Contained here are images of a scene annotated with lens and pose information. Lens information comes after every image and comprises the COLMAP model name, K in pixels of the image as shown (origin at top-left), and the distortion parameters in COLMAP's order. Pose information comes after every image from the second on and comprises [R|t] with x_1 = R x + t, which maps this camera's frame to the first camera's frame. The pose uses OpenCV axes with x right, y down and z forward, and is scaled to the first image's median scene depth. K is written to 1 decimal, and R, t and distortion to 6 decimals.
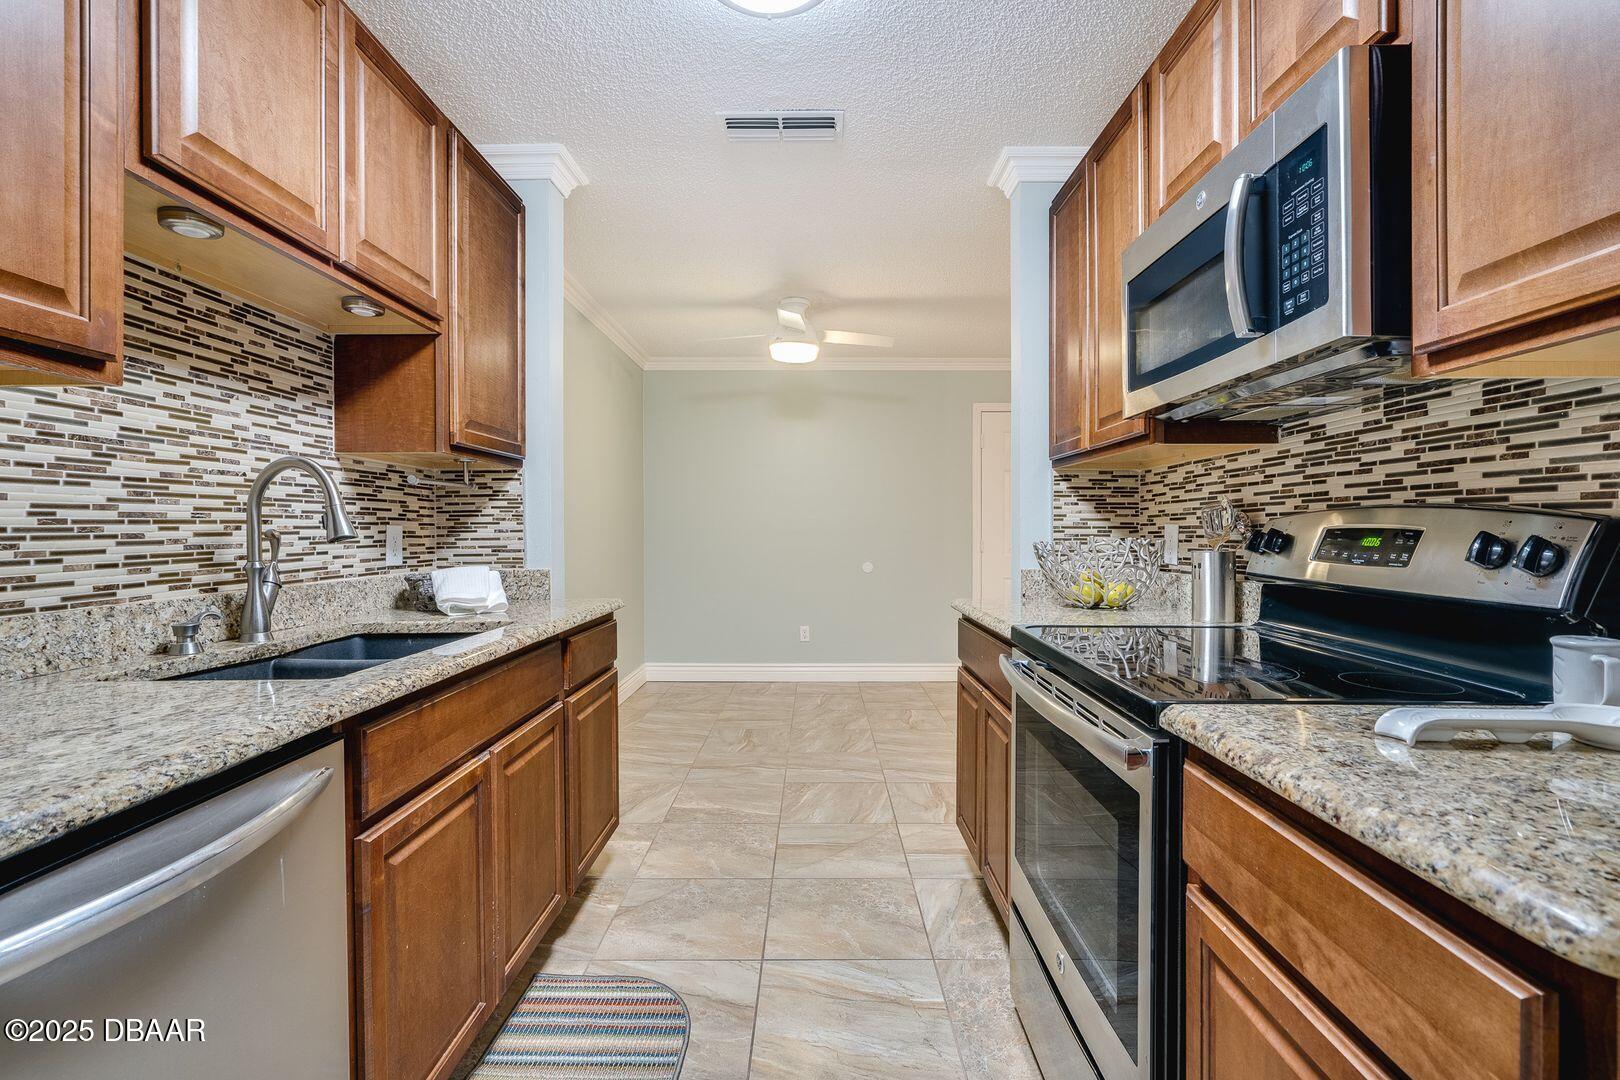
lens RADIAL K [[754.4, 0, 818.7], [0, 754.4, 524.1], [0, 0, 1]] dist [0.000018, 0.000457]
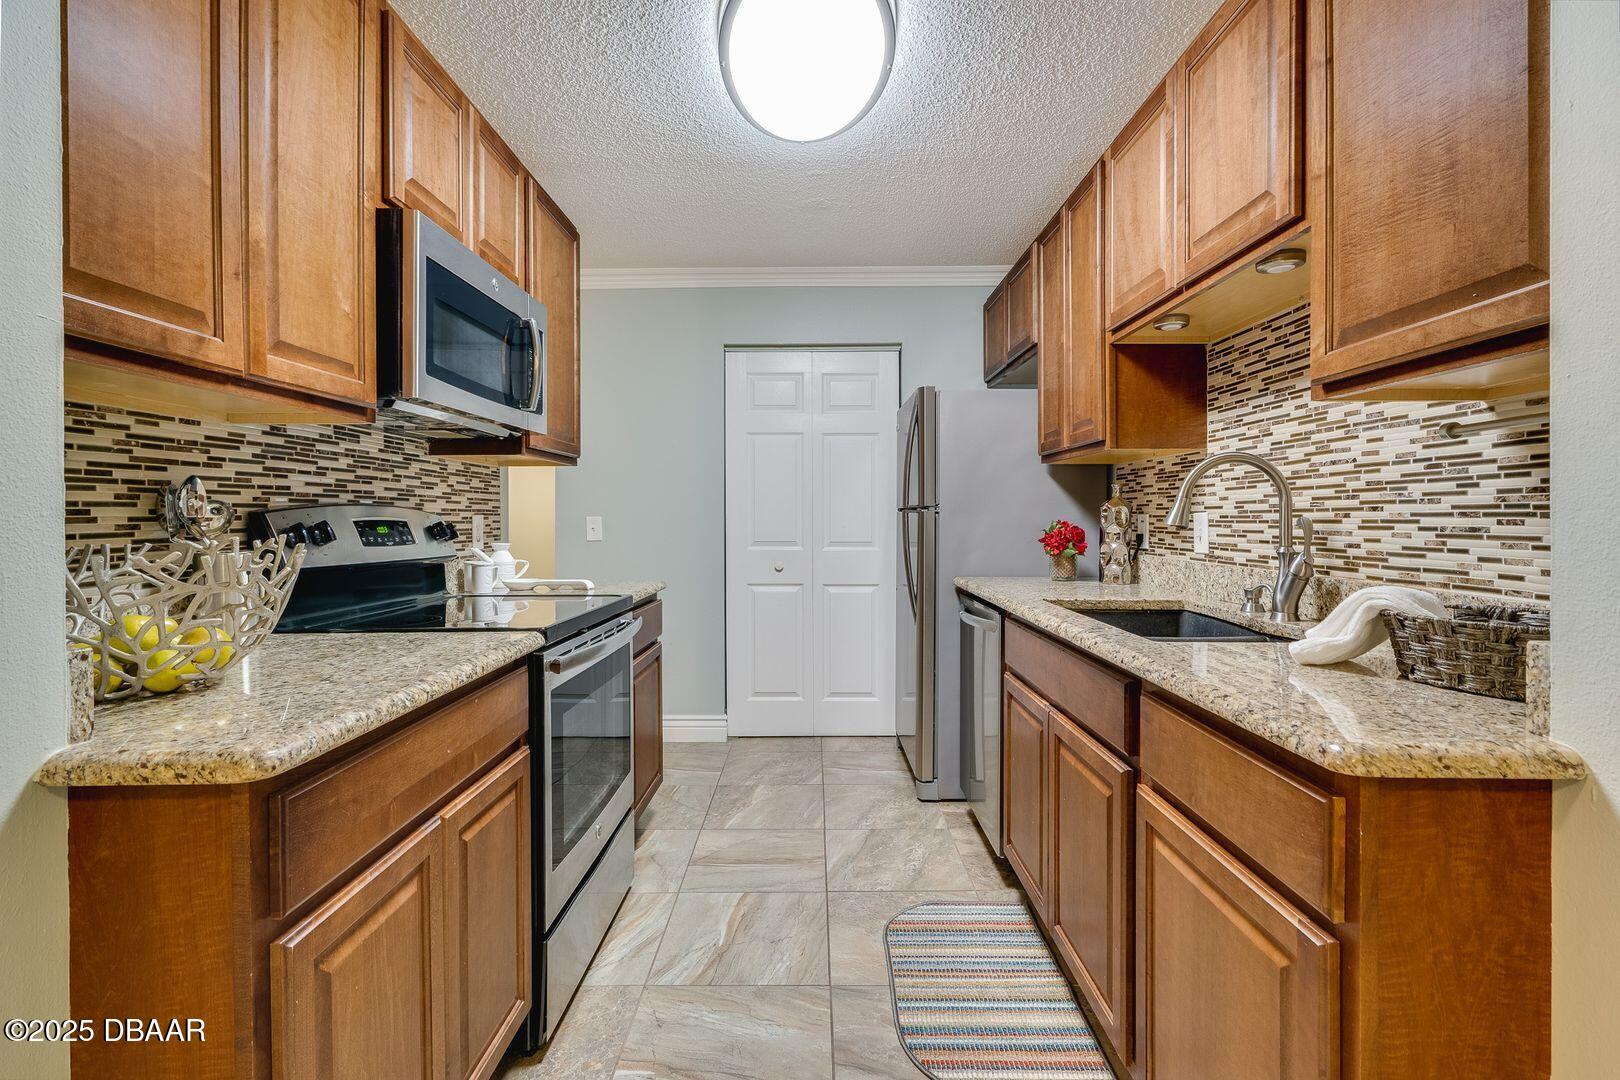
lens RADIAL K [[754.4, 0, 818.7], [0, 754.4, 524.1], [0, 0, 1]] dist [0.000018, 0.000457]
pose [[-0.999988, 0.004764, -0.001432, -0.077464], [0.004757, 0.999978, 0.004538, 0.009413], [0.001454, 0.004531, -0.999989, 2.162158]]
